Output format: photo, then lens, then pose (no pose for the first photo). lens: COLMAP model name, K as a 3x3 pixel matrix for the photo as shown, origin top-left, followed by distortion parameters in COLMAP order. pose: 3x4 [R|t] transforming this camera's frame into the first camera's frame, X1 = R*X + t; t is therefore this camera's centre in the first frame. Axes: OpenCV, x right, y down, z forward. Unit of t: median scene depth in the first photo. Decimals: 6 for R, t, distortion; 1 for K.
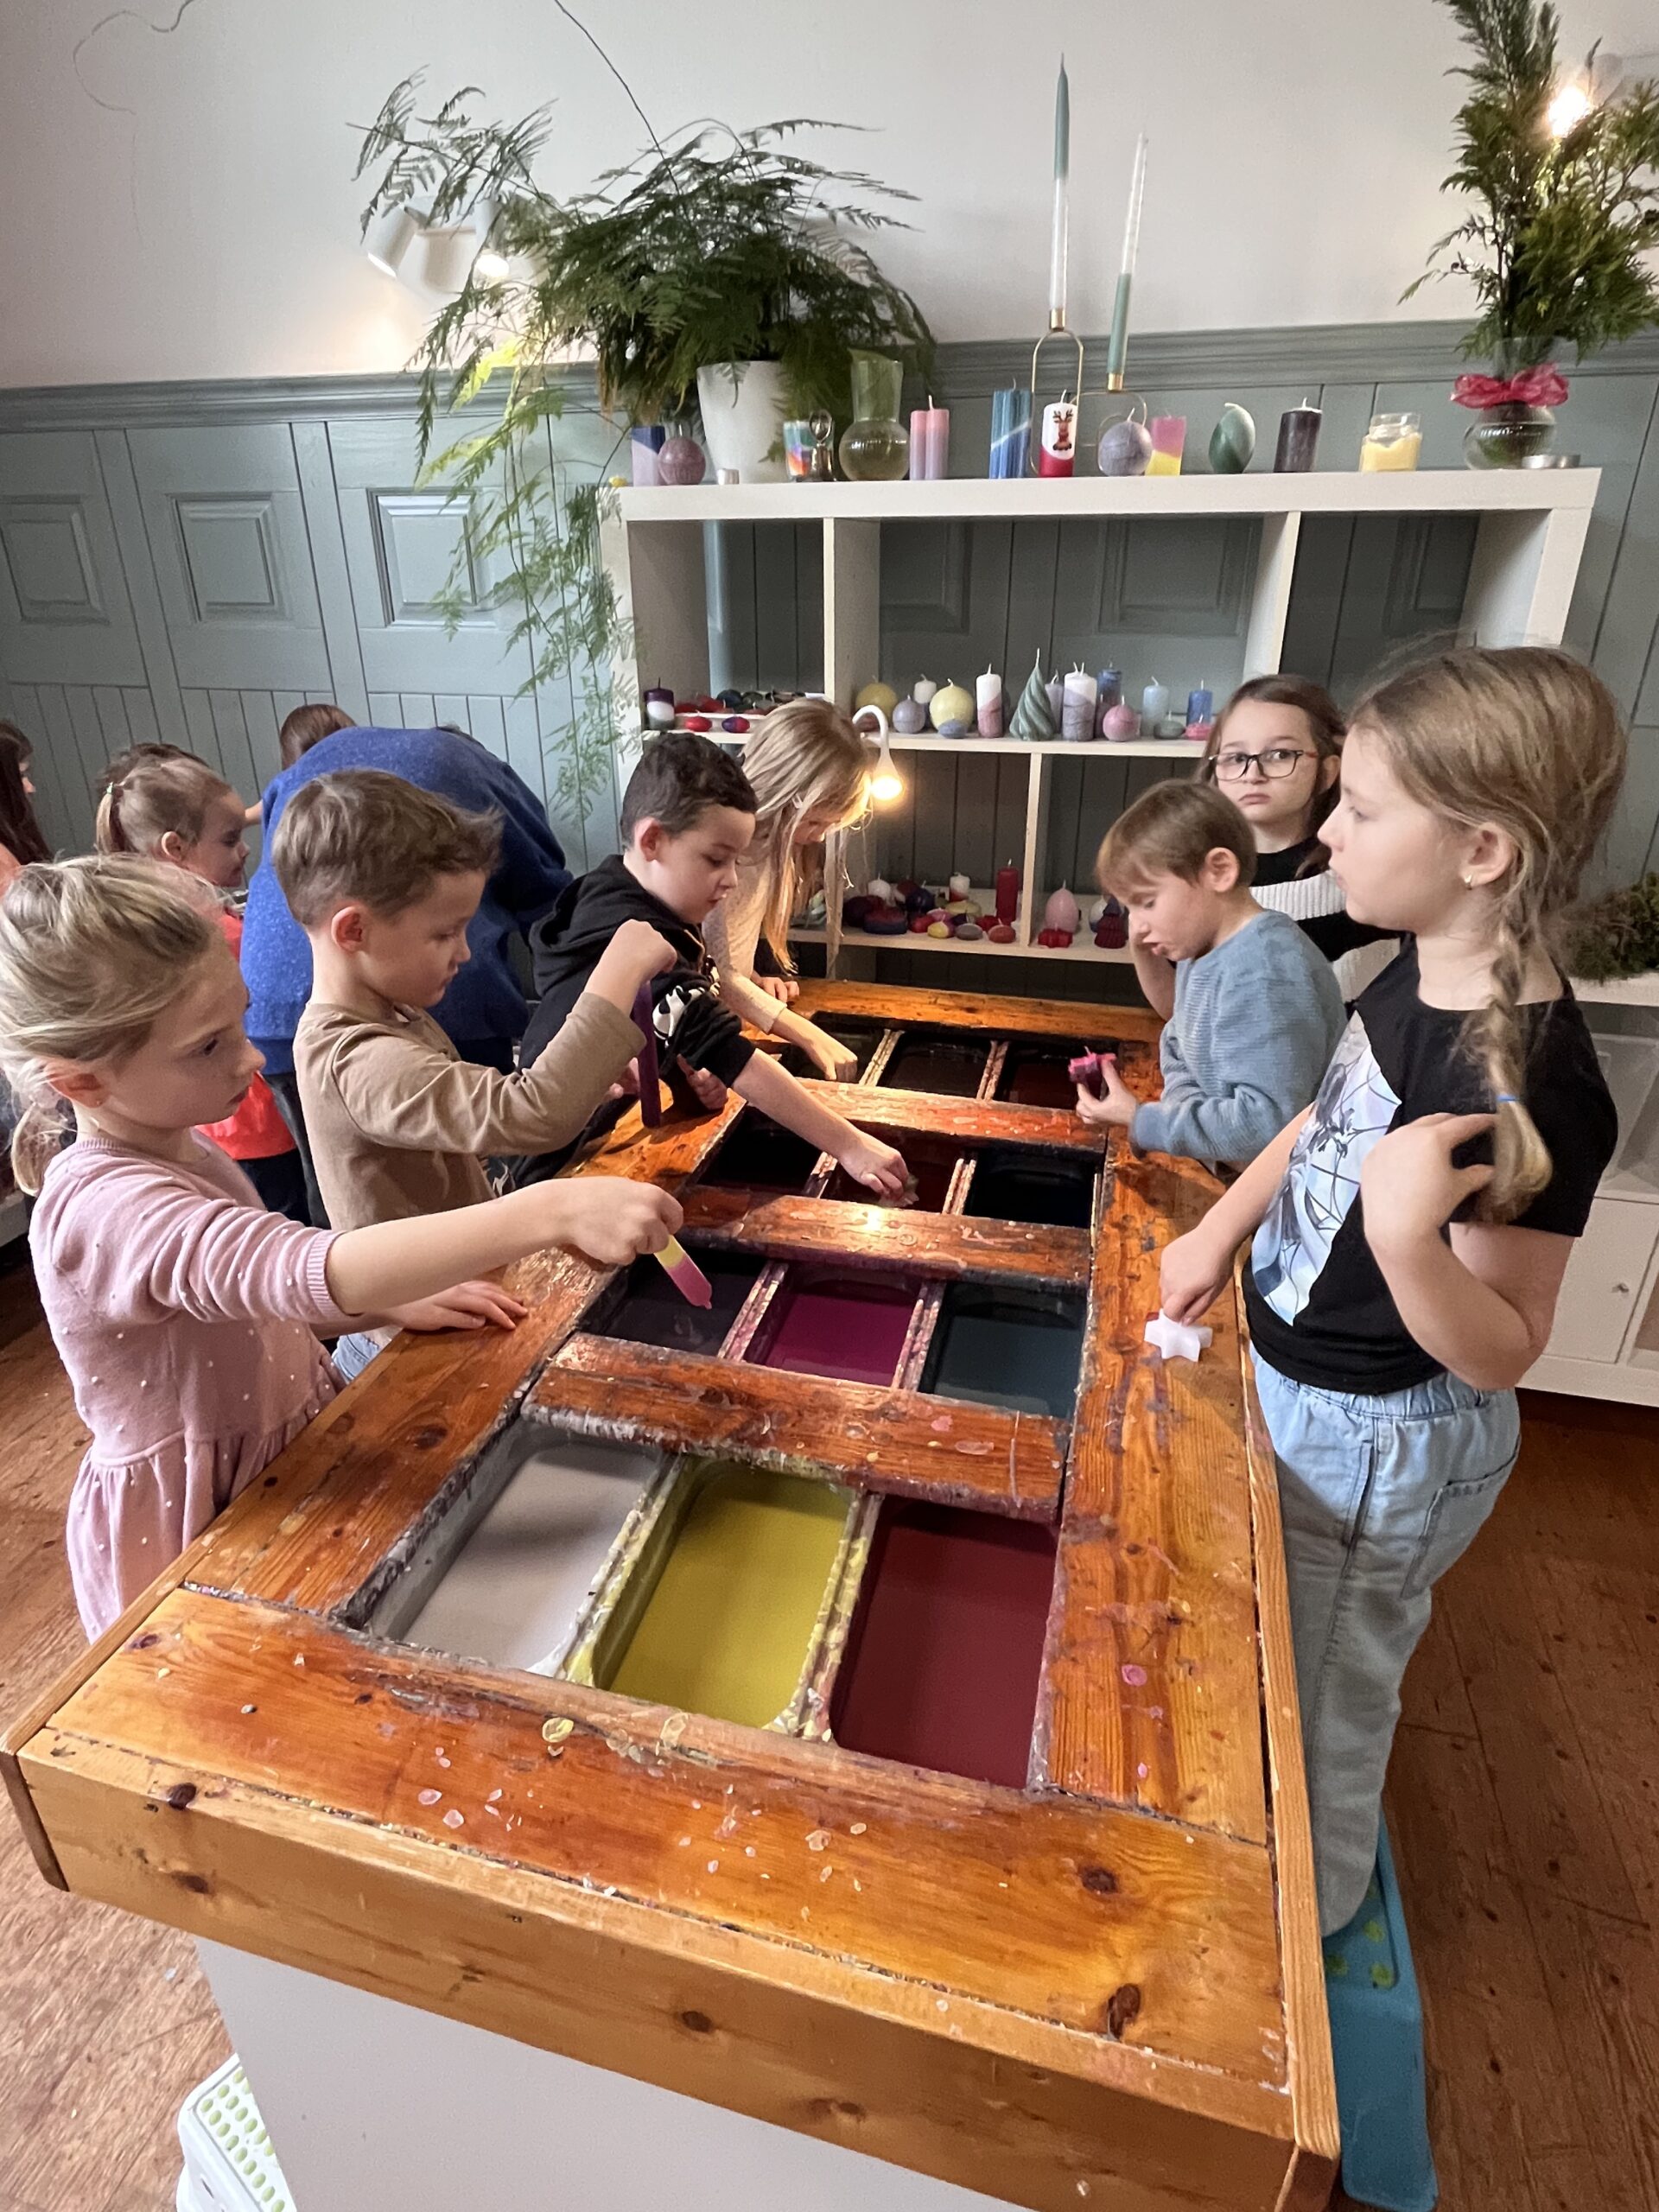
lens RADIAL K [[1159.1, 0, 833.3], [0, 1159.1, 1086.9], [0, 0, 1]] dist [0.004605, -0.001567]
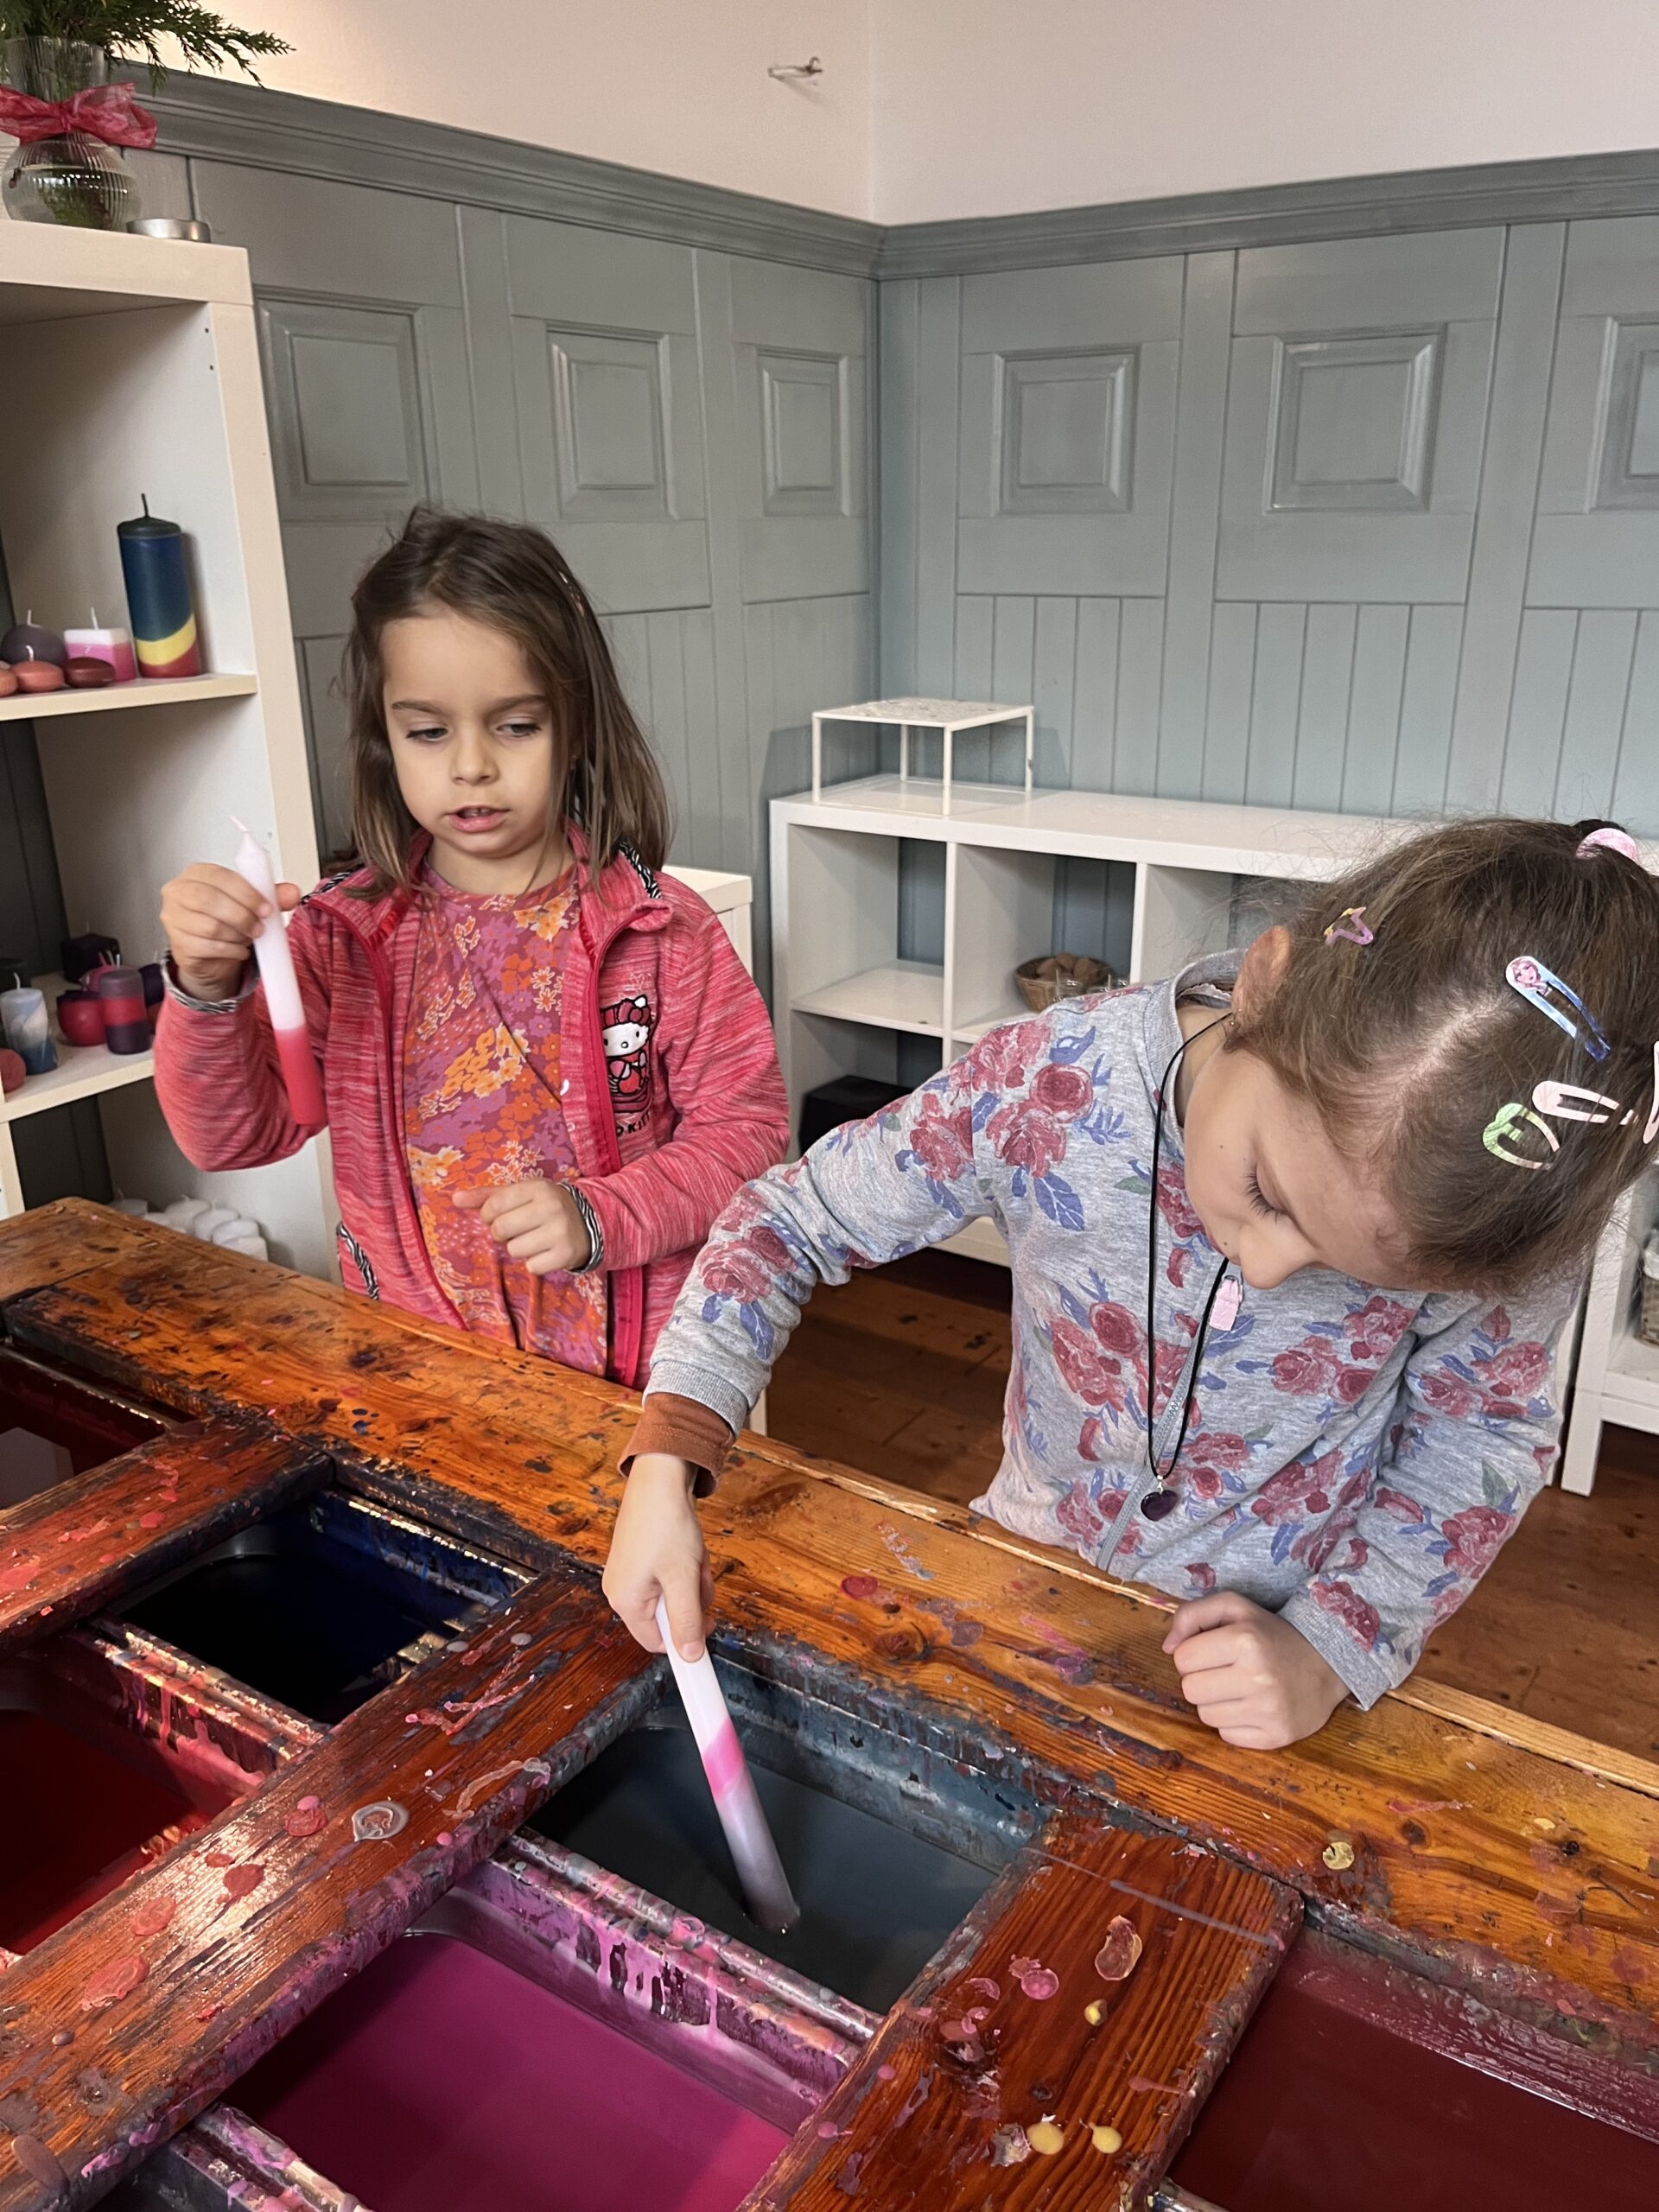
lens RADIAL K [[1654.0, 0, 820.0], [0, 1654.0, 1134.0], [0, 0, 1]] dist [0.121948, -0.164893]
pose [[0.335896, -0.331453, 0.881654, -0.246878], [0.389088, 0.901269, 0.190591, -0.108999], [-0.857779, 0.279022, 0.431697, 0.381694]]
